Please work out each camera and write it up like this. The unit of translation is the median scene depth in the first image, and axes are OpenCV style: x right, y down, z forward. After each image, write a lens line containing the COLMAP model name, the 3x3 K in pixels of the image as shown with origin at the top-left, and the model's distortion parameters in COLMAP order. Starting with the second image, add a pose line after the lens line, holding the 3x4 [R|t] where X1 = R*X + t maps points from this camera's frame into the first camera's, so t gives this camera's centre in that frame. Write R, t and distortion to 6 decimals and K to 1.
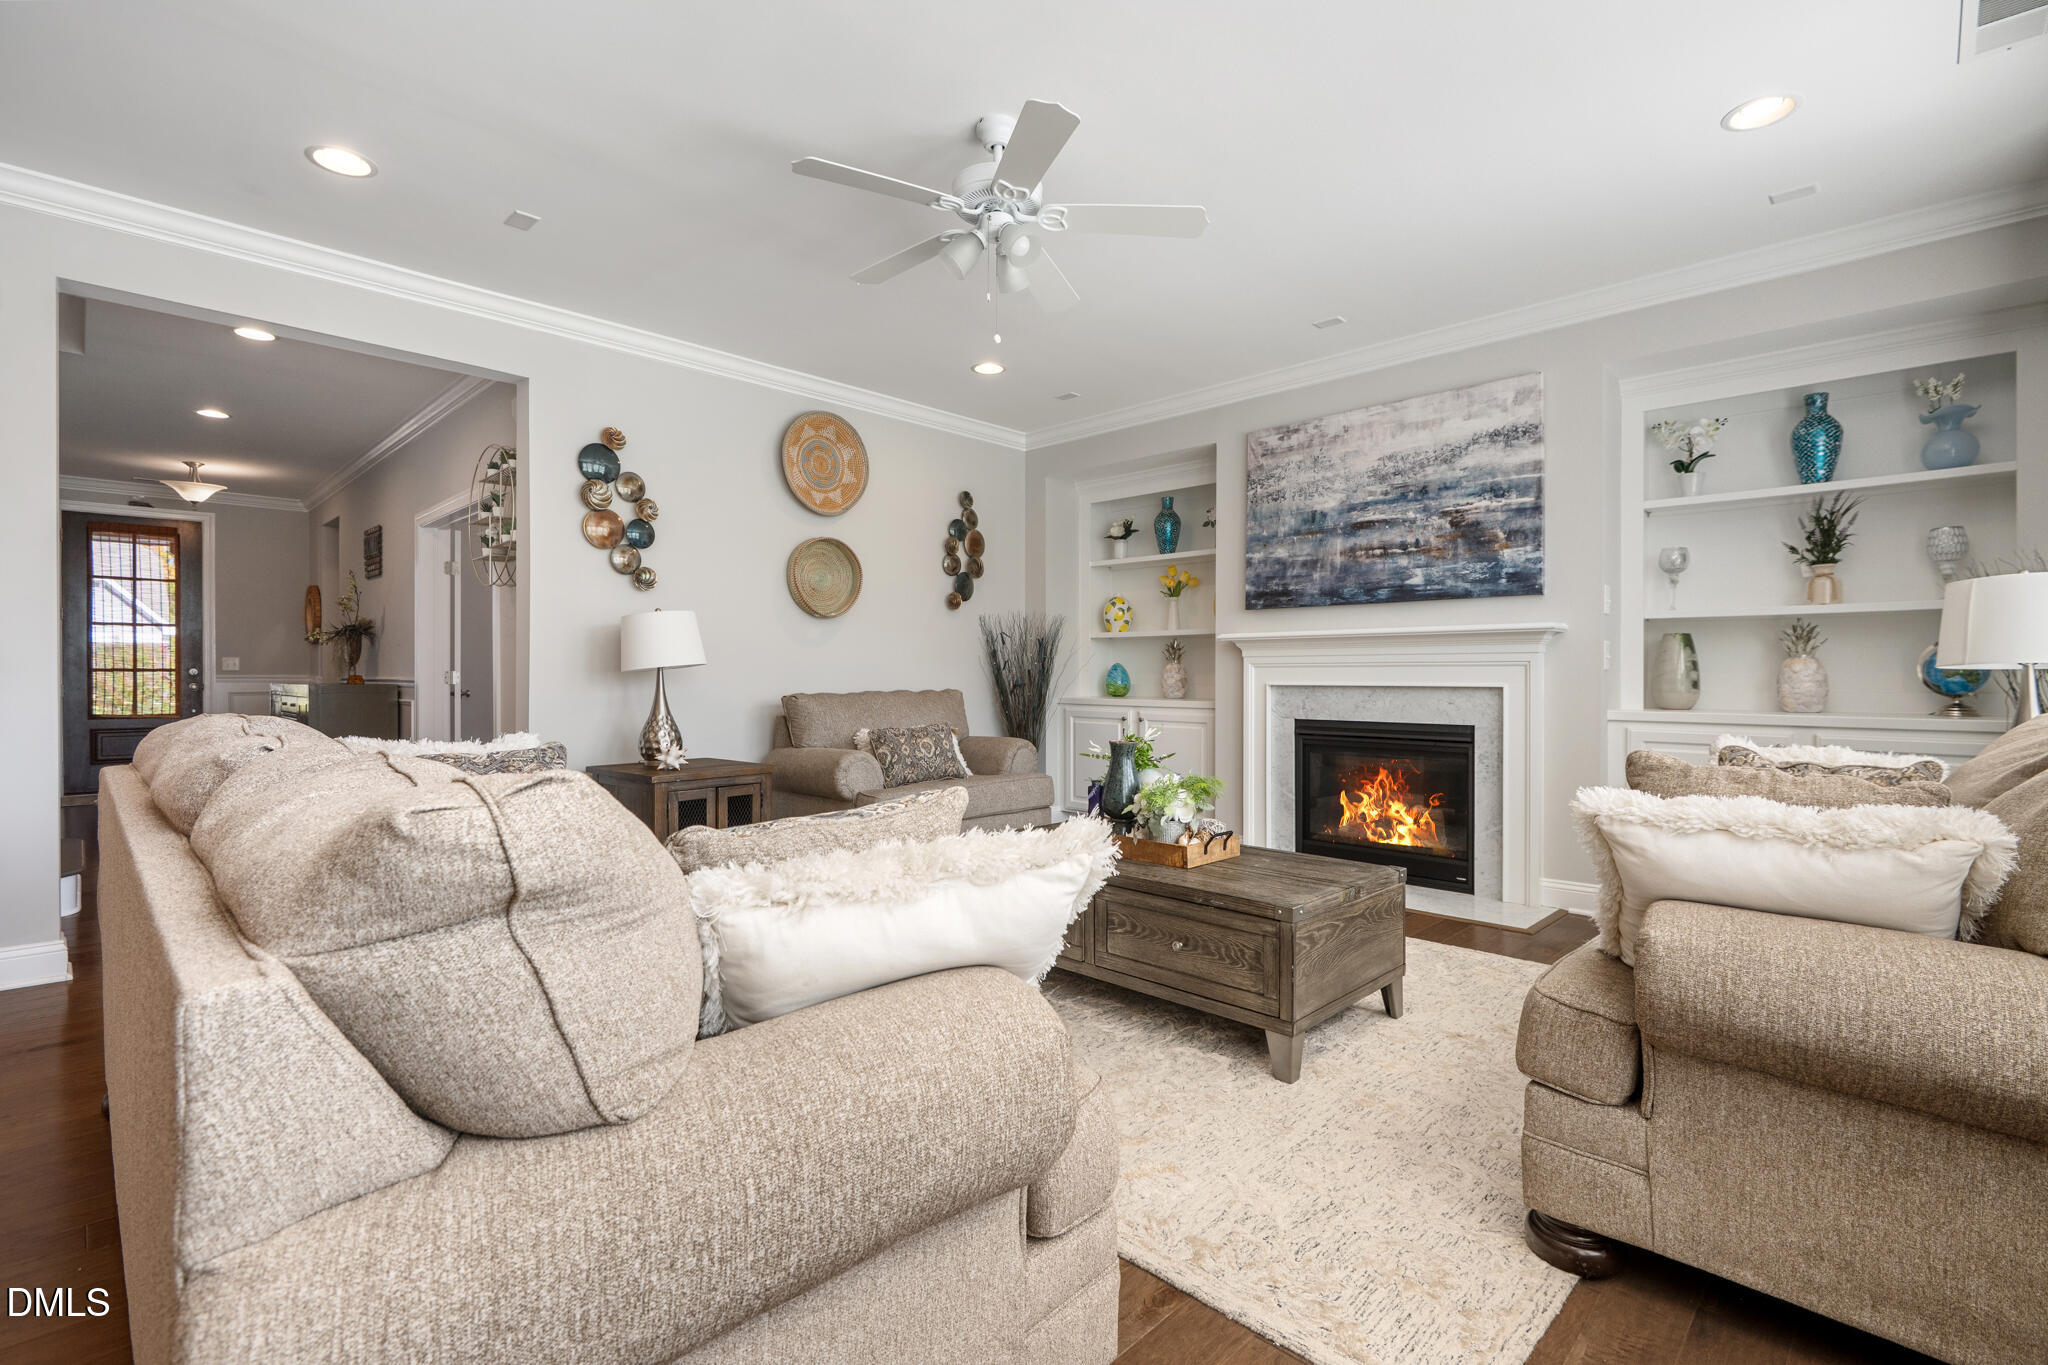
lens RADIAL K [[941.1, 0, 1018.8], [0, 941.1, 670.9], [0, 0, 1]] dist [0.002702, -0.007180]
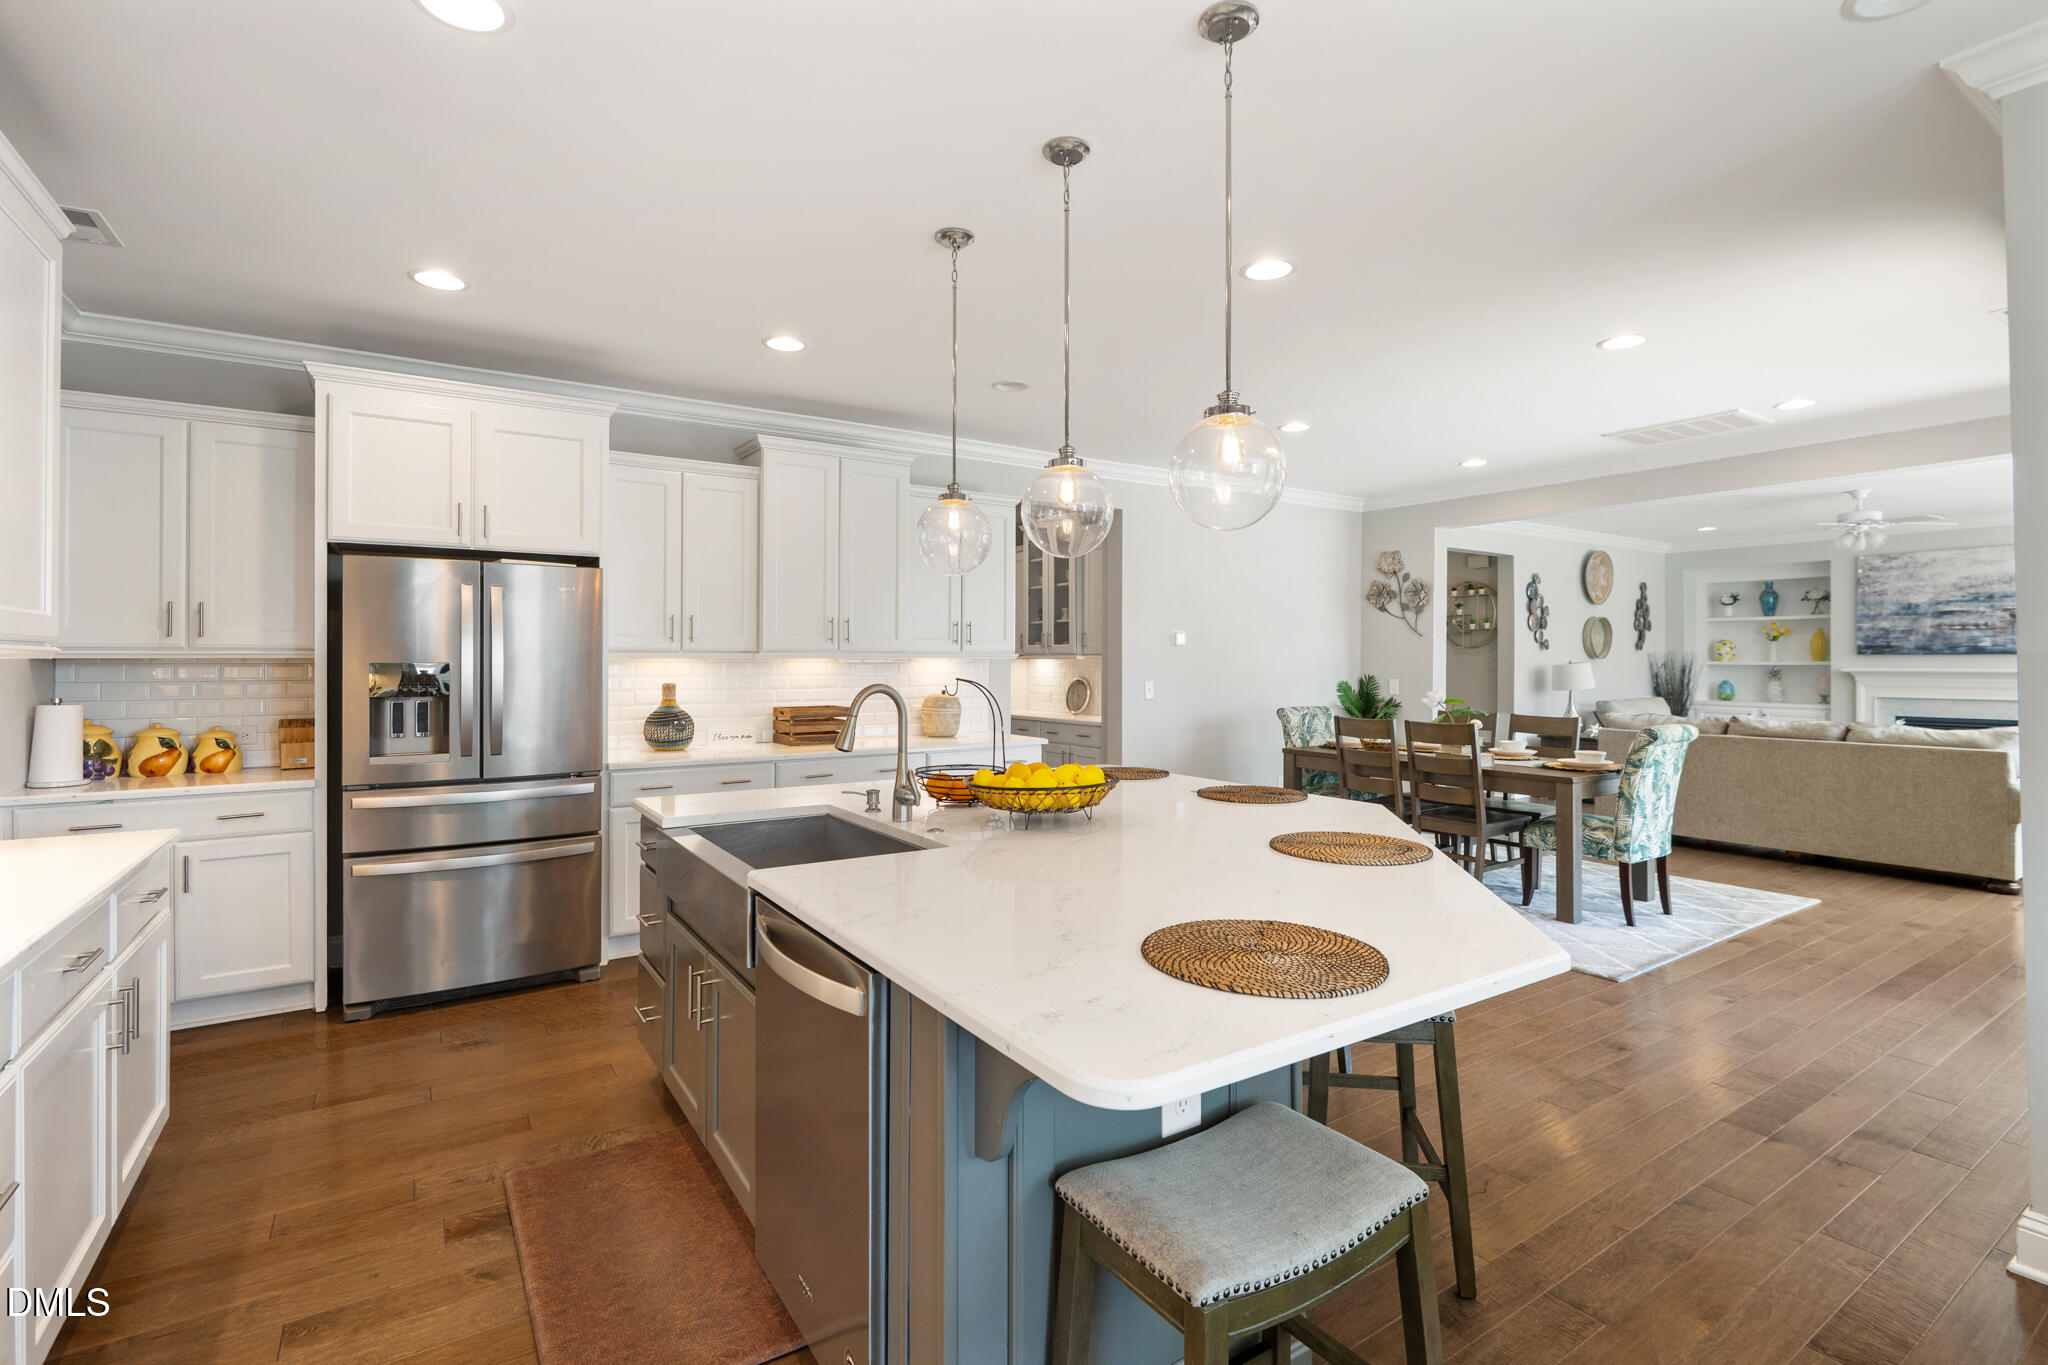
lens RADIAL K [[941.1, 0, 1024.9], [0, 941.1, 652.4], [0, 0, 1]] dist [0.002702, -0.007180]
pose [[0.977224, -0.001889, -0.212203, -1.066090], [0.001014, 0.999991, -0.004234, -0.071843], [0.212209, 0.003923, 0.977216, -1.252984]]
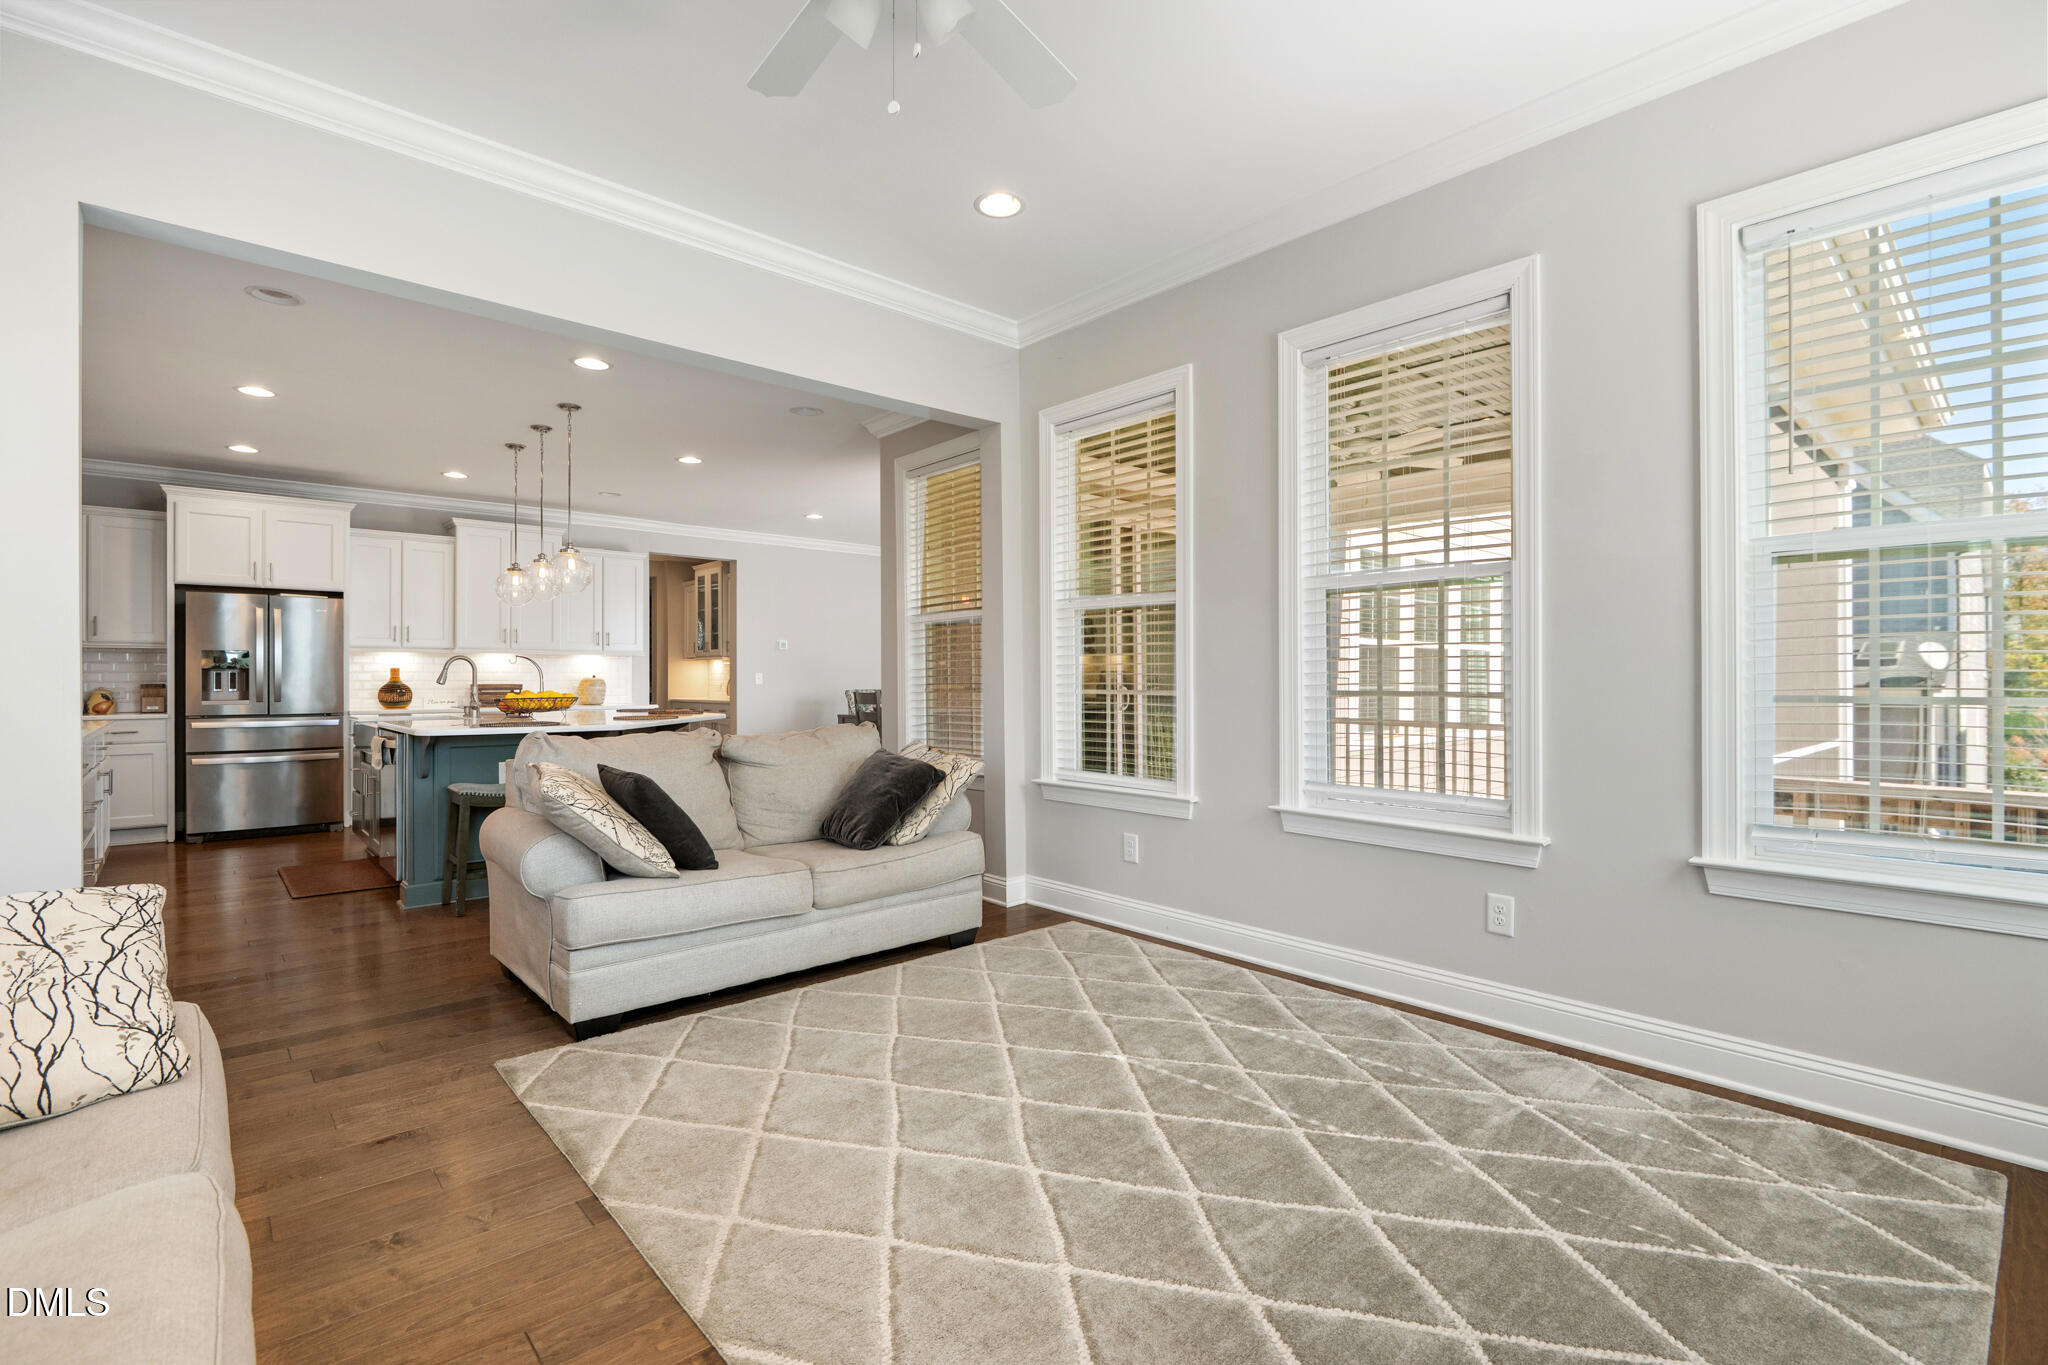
lens RADIAL K [[941.1, 0, 1038.8], [0, 941.1, 674.7], [0, 0, 1]] dist [0.002702, -0.007180]
pose [[0.998927, -0.003031, -0.046224, -0.431693], [0.002956, 0.999994, -0.001687, -0.023962], [0.046228, 0.001548, 0.998930, -1.964869]]
